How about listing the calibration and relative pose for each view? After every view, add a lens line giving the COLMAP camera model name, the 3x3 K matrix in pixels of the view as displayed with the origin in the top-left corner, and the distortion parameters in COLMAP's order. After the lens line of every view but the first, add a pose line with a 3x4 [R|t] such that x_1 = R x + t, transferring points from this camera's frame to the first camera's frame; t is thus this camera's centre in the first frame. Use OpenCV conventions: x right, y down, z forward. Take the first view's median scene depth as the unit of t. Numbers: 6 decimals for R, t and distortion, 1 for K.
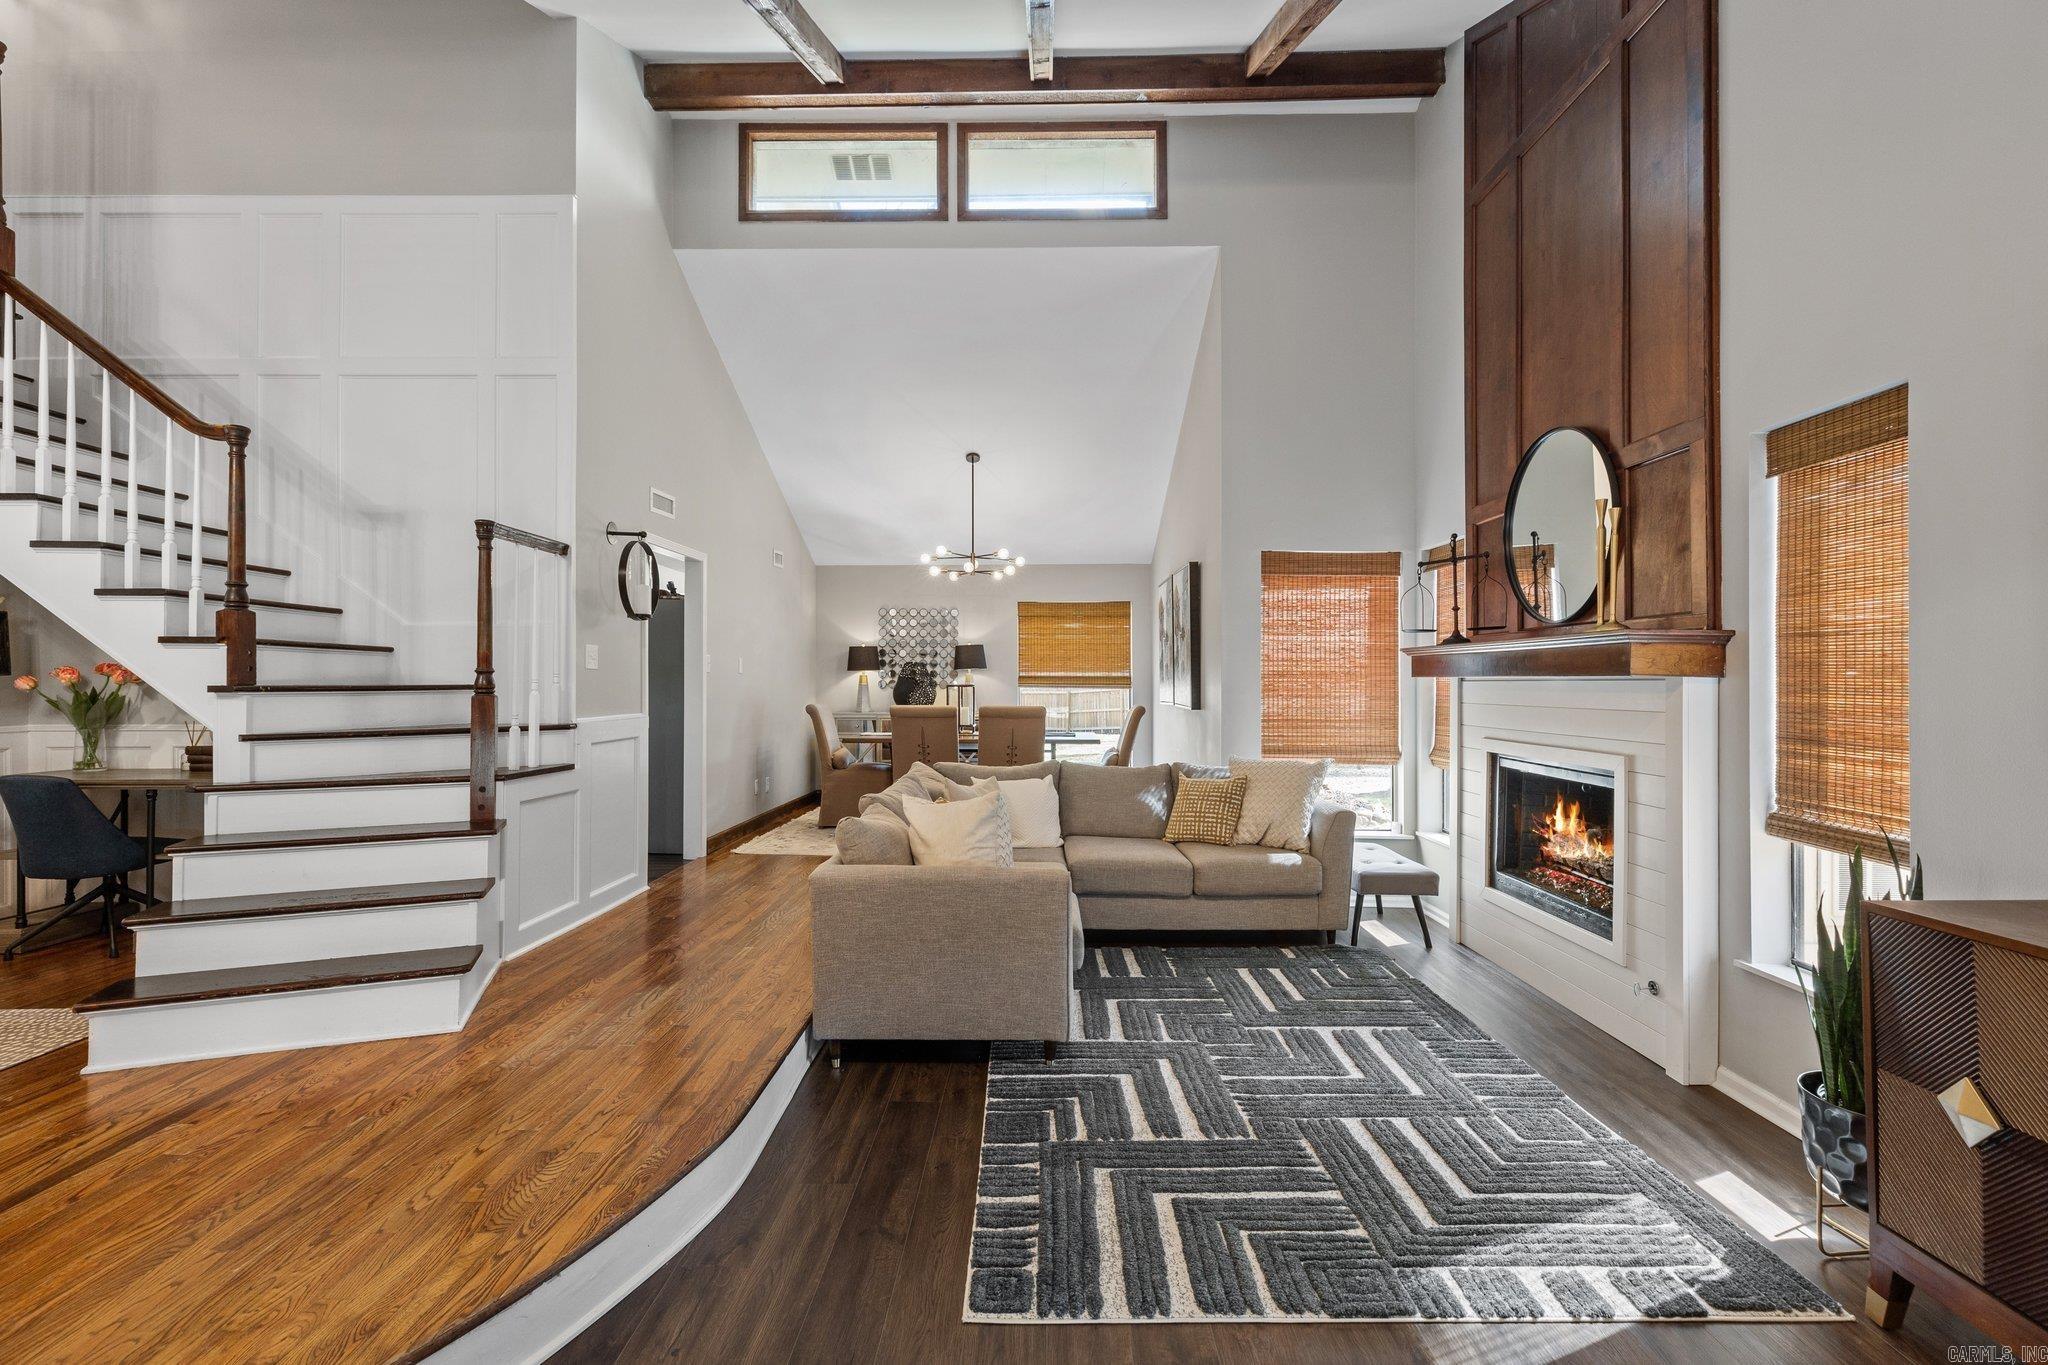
lens RADIAL K [[917.0, 0, 1023.1], [0, 917.0, 673.6], [0, 0, 1]] dist [0.004273, 0.000104]
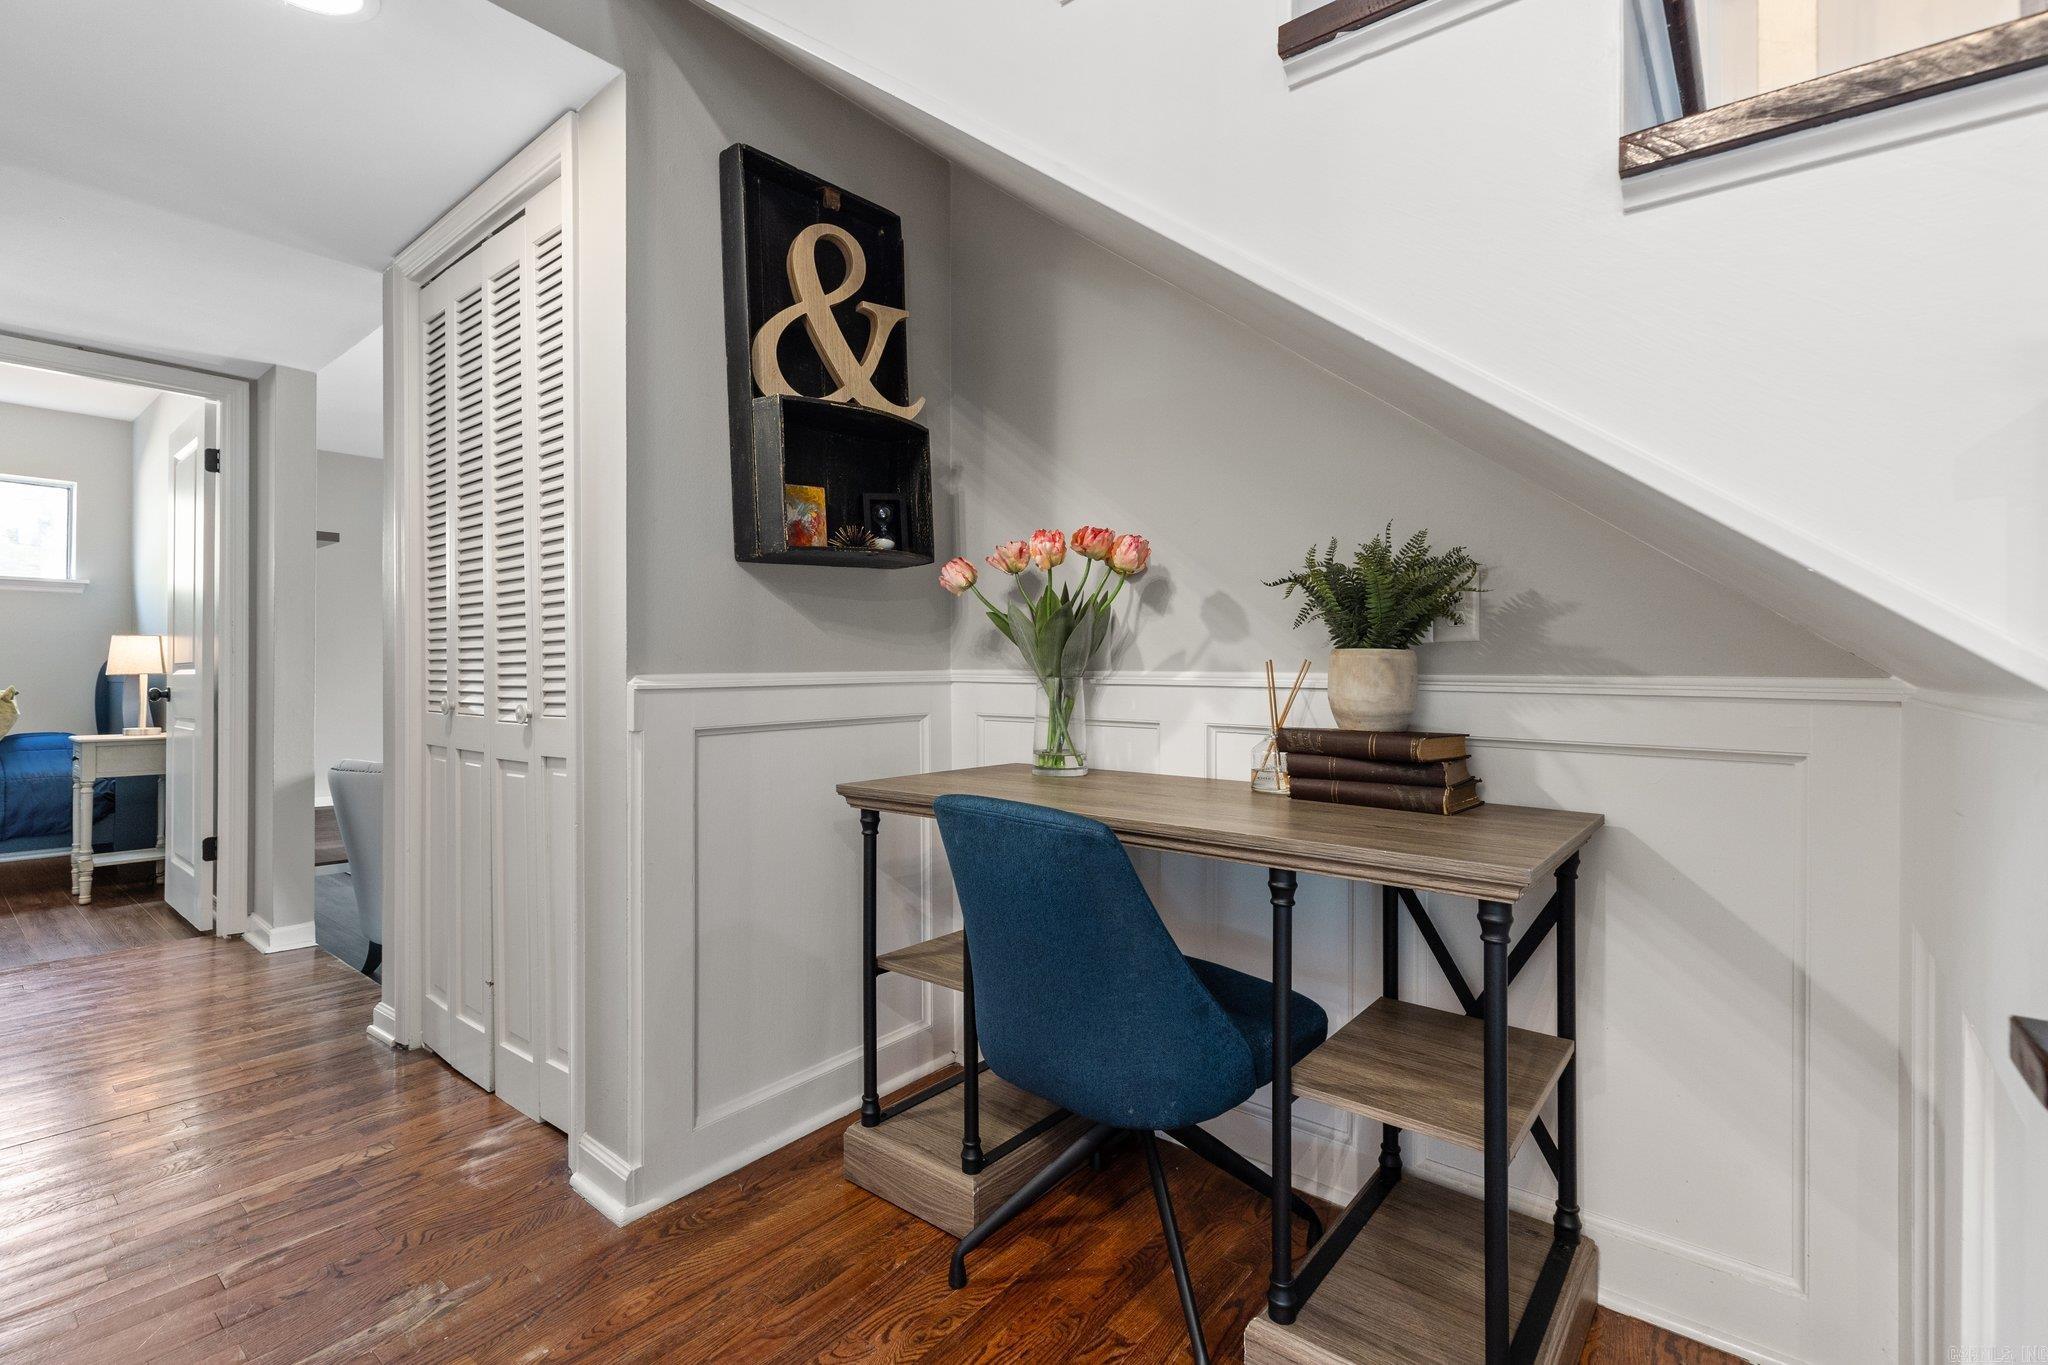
lens RADIAL K [[935.7, 0, 1030.6], [0, 935.7, 668.9], [0, 0, 1]] dist [0.001462, 0.000040]
pose [[0.783635, 0.006872, -0.621184, -0.754658], [-0.000116, 0.999940, 0.010916, 0.051503], [0.621222, -0.008482, 0.783589, 0.647892]]
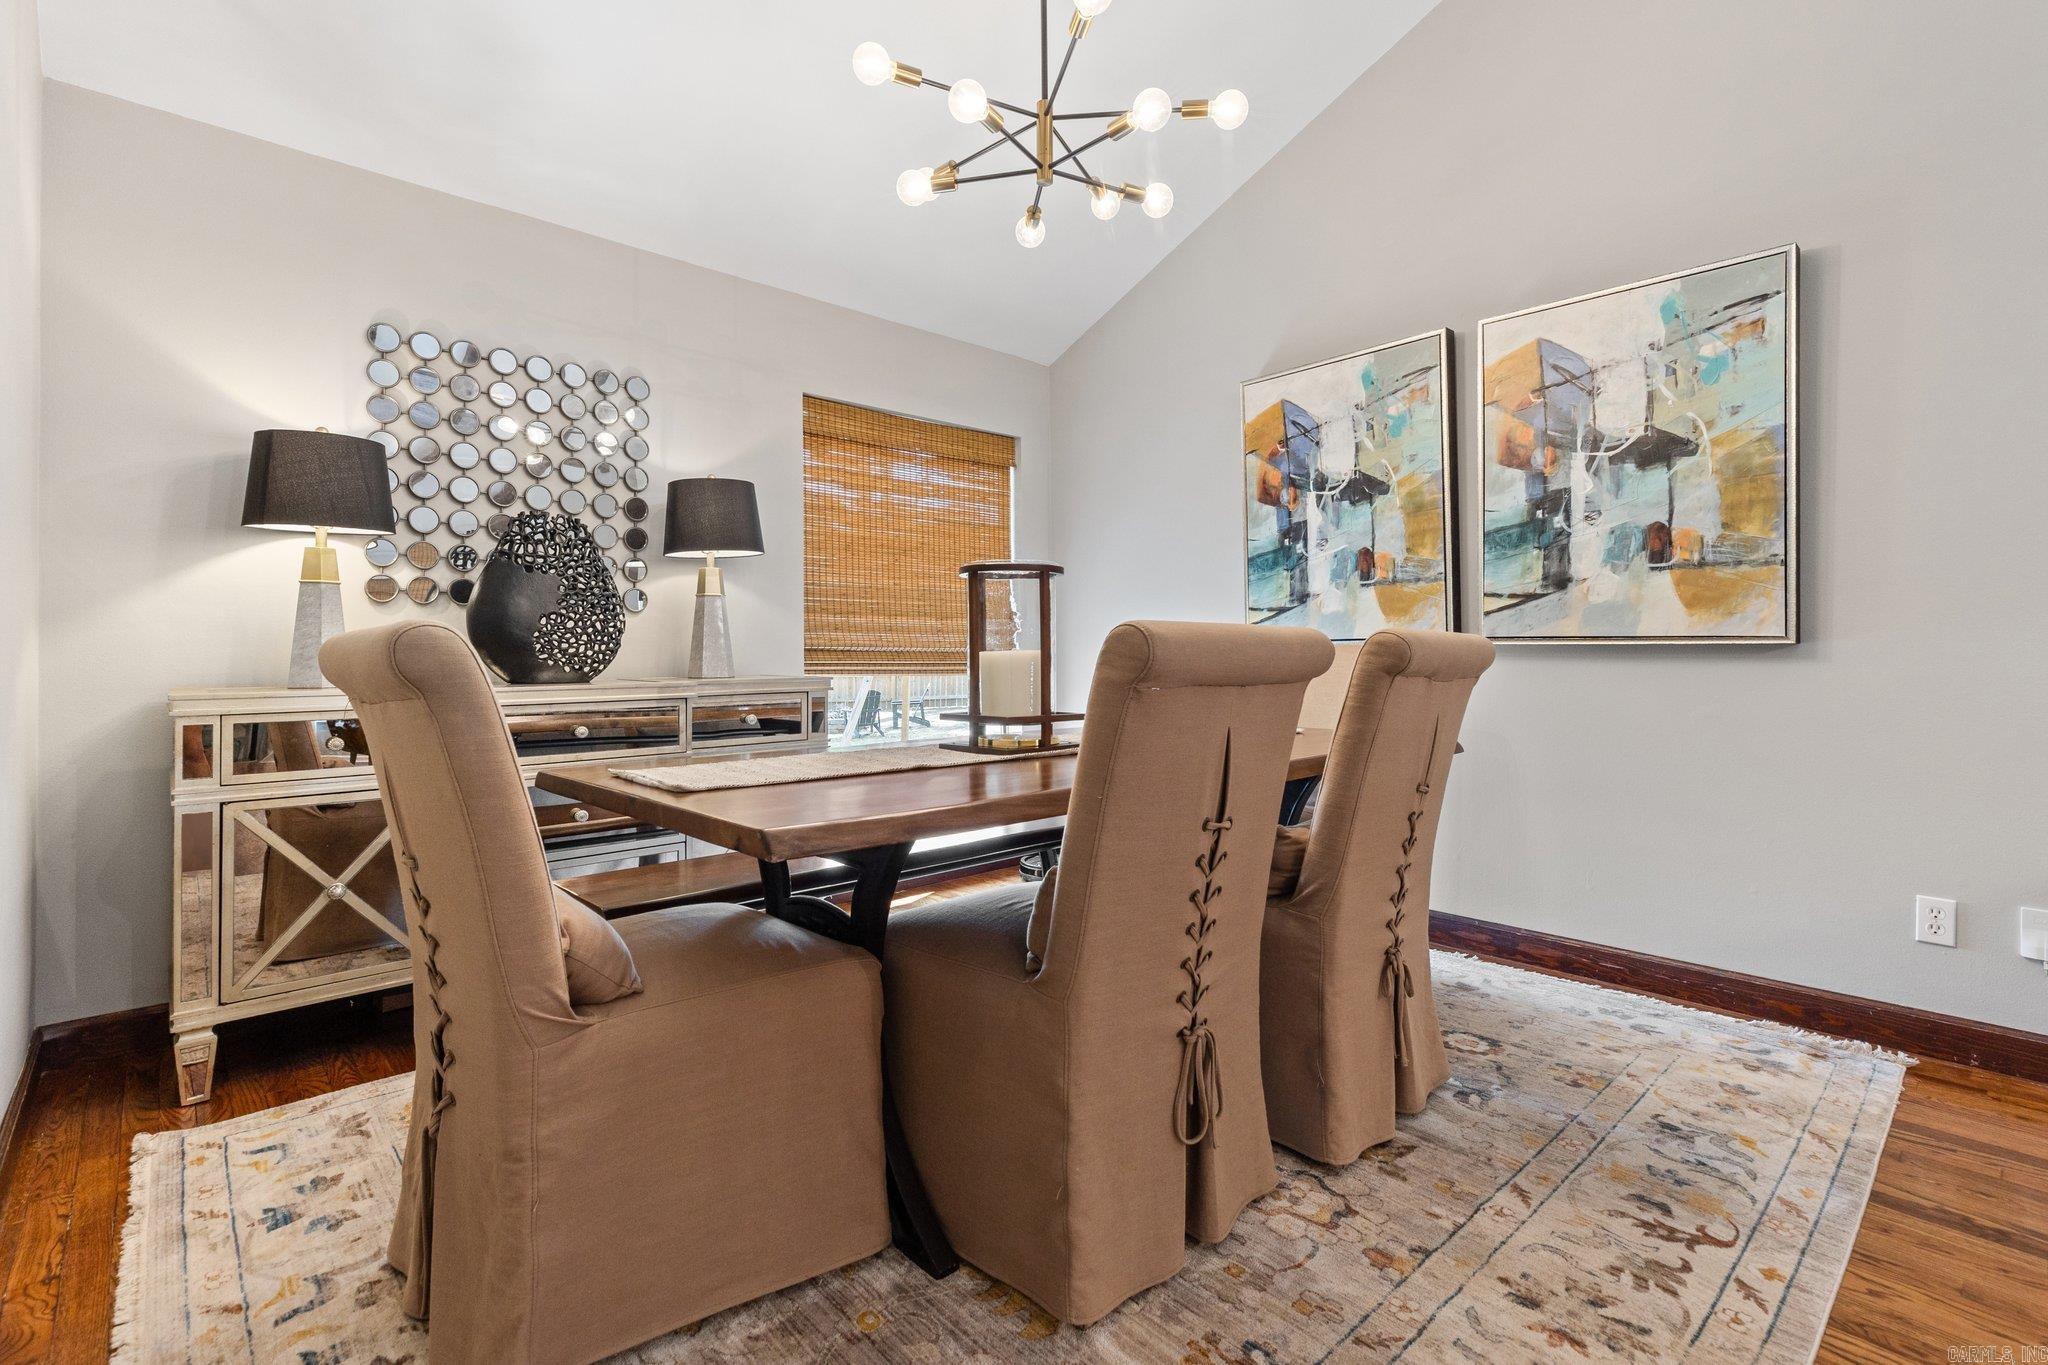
lens RADIAL K [[943.2, 0, 1013.2], [0, 943.2, 652.1], [0, 0, 1]] dist [0.002545, 0.000332]
pose [[0.726869, 0.002052, 0.686773, -0.458546], [-0.003629, 0.999993, 0.000853, 0.065076], [-0.686766, -0.003112, 0.726872, 1.411203]]
